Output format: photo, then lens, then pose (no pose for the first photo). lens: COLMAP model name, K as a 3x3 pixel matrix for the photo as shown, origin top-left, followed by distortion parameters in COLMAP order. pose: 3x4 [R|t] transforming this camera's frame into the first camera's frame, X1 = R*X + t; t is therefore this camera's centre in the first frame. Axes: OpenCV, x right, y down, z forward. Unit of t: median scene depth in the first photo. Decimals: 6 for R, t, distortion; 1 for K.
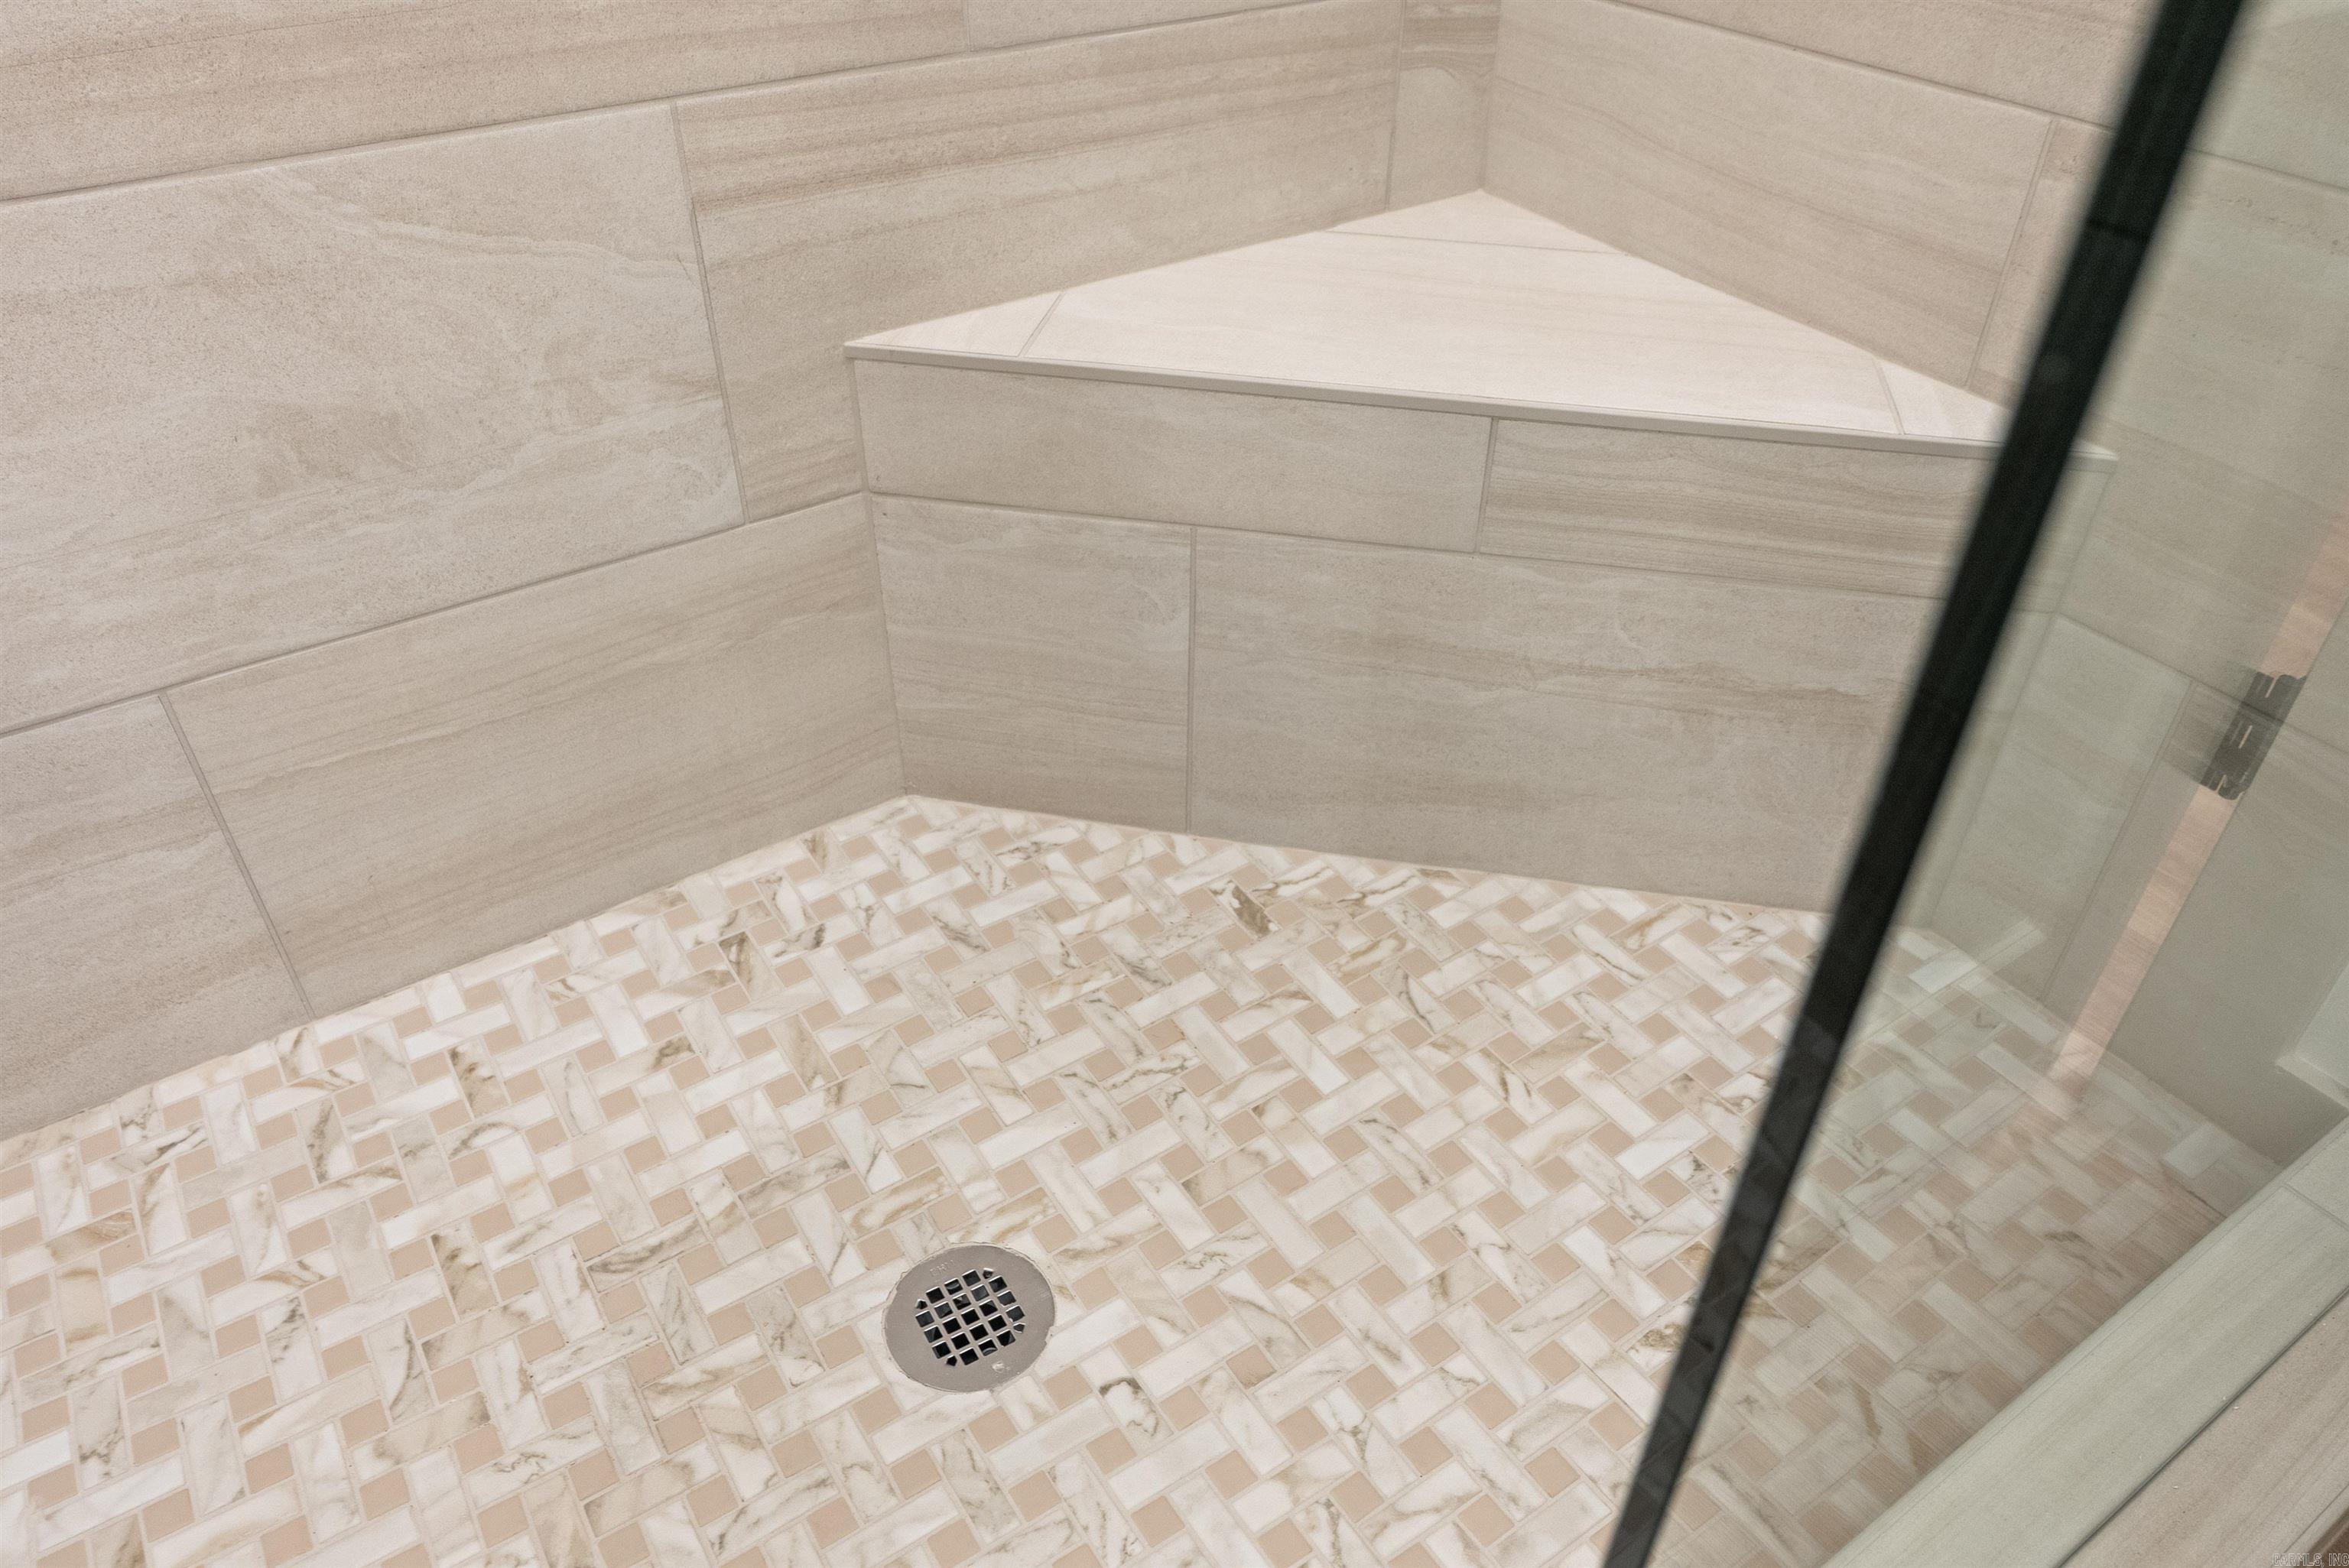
lens RADIAL K [[1555.2, 0, 1186.3], [0, 1555.2, 756.8], [0, 0, 1]] dist [-0.001514, 0.000891]
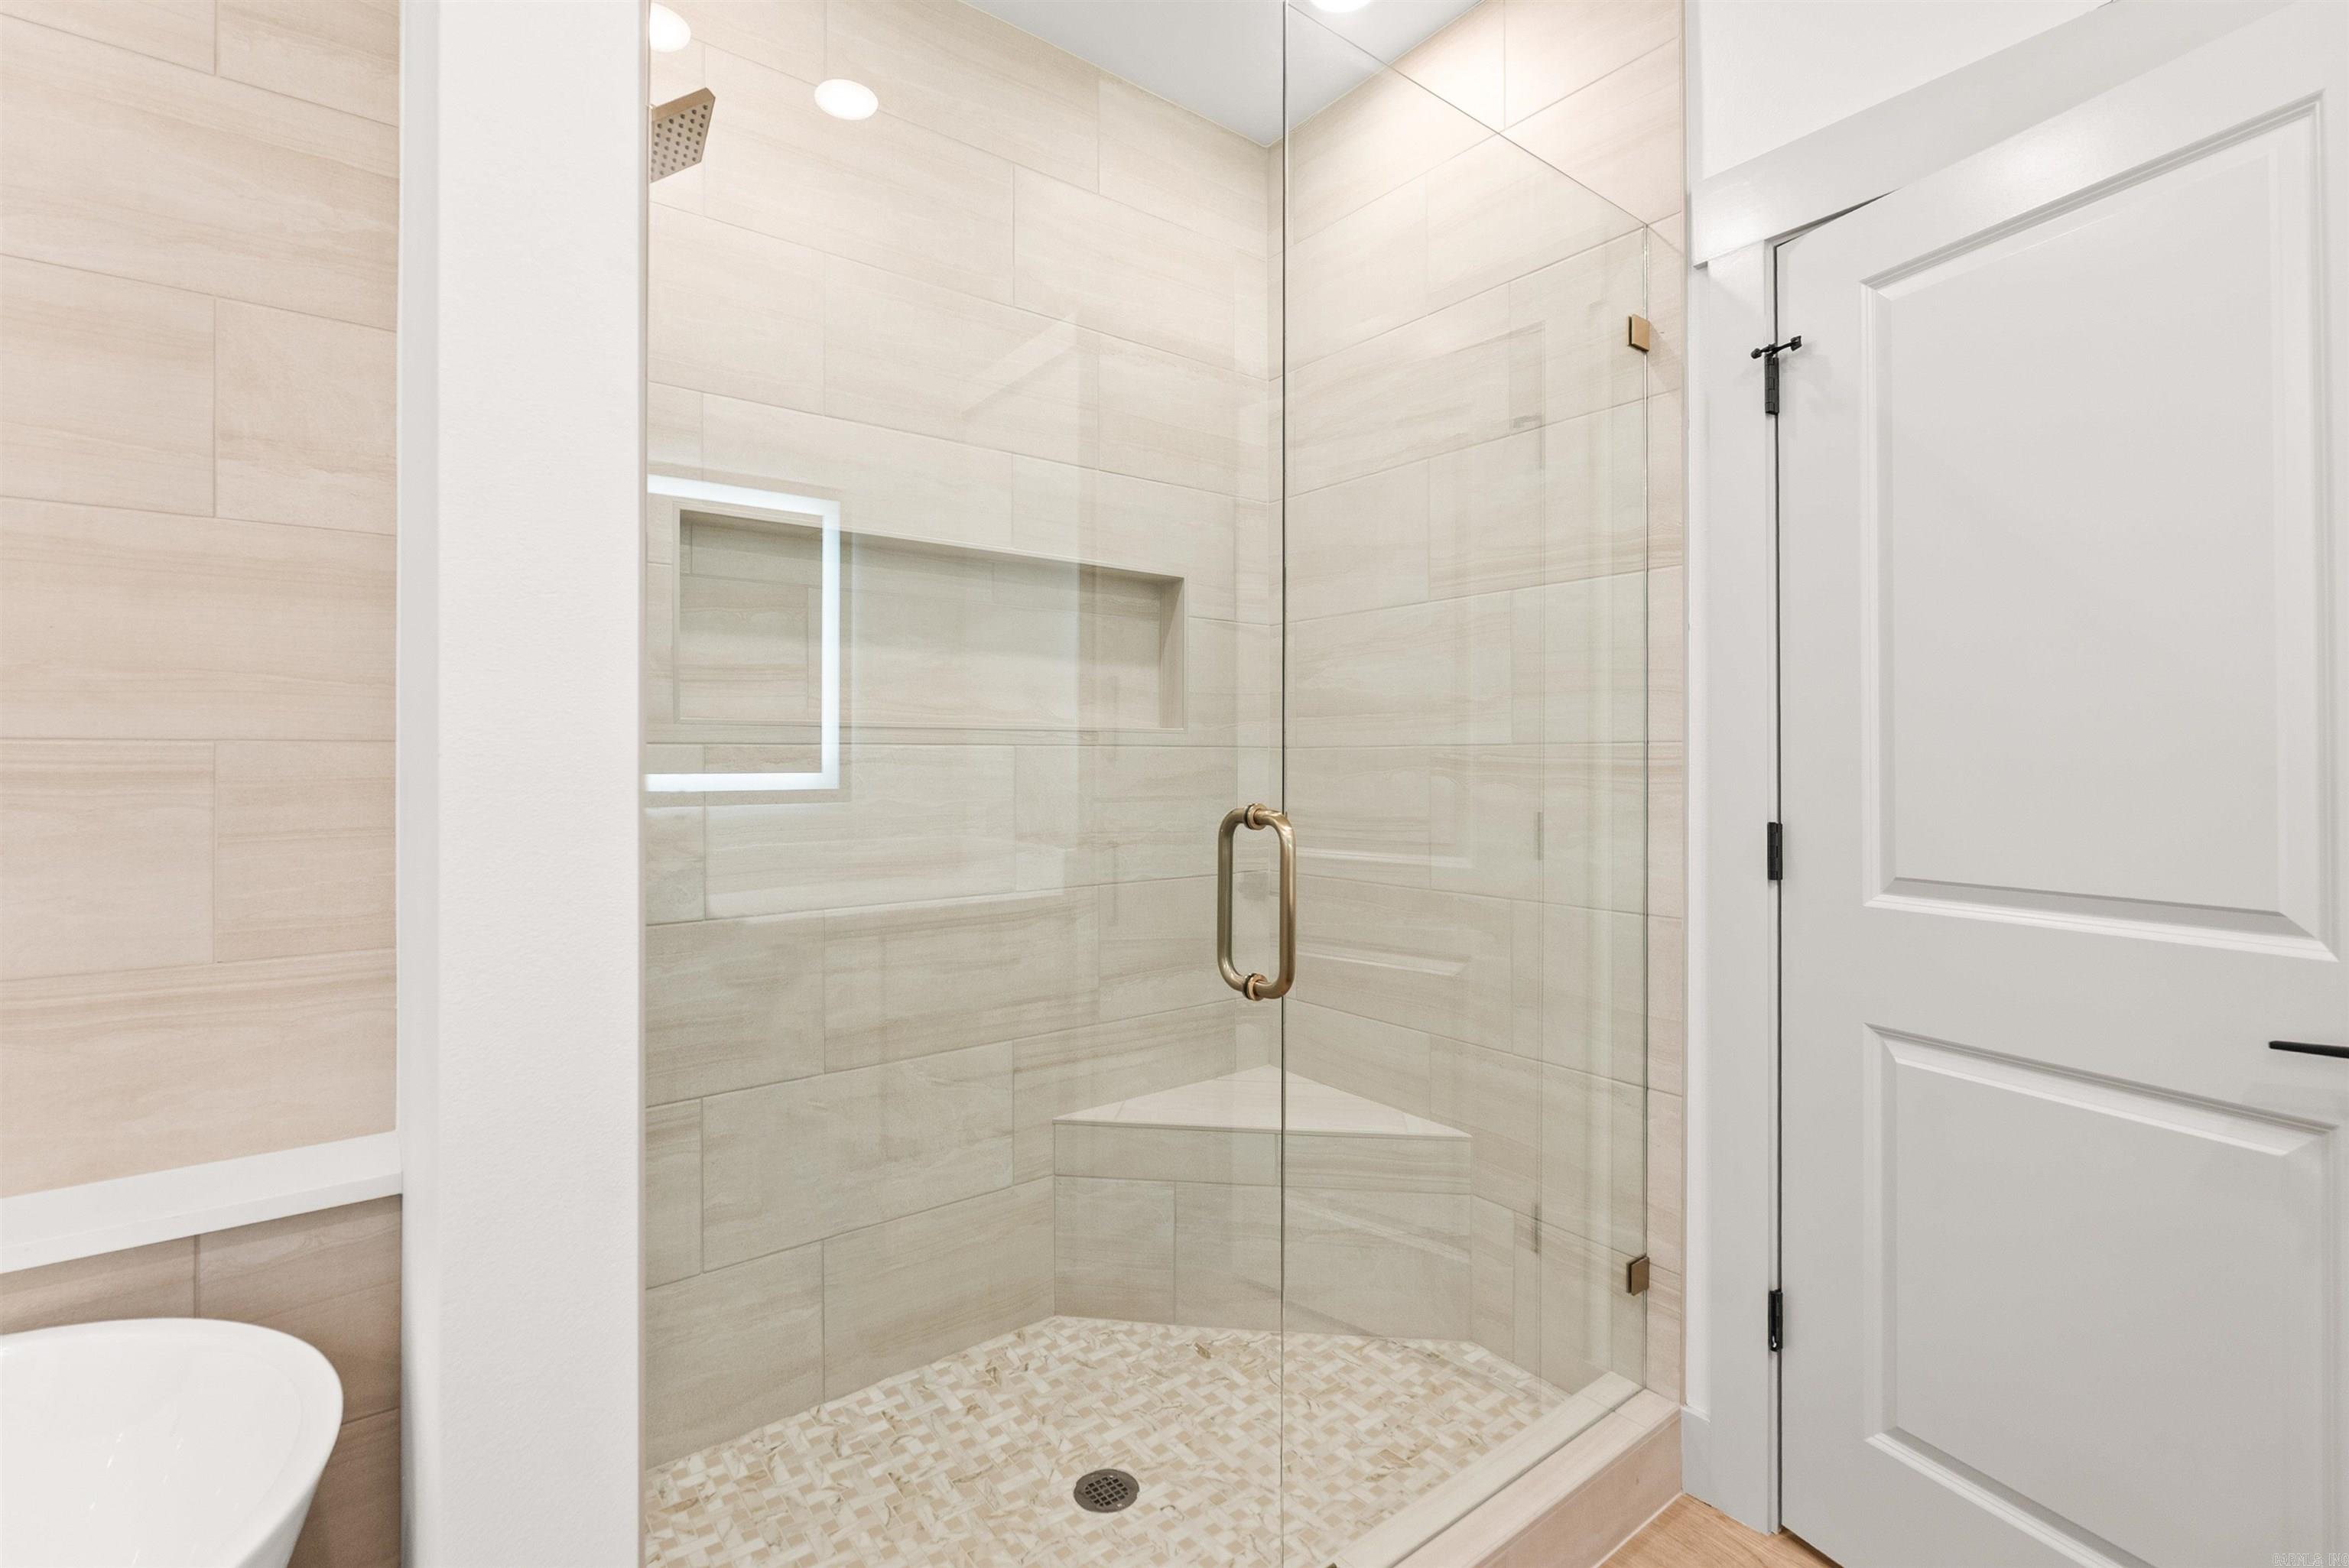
lens RADIAL K [[1052.0, 0, 1178.6], [0, 1052.0, 768.2], [0, 0, 1]] dist [-0.004972, -0.000215]
pose [[0.997608, -0.006647, 0.068802, -0.119384], [0.046931, 0.795920, -0.603580, 0.419718], [-0.050749, 0.605366, 0.794328, -0.991871]]
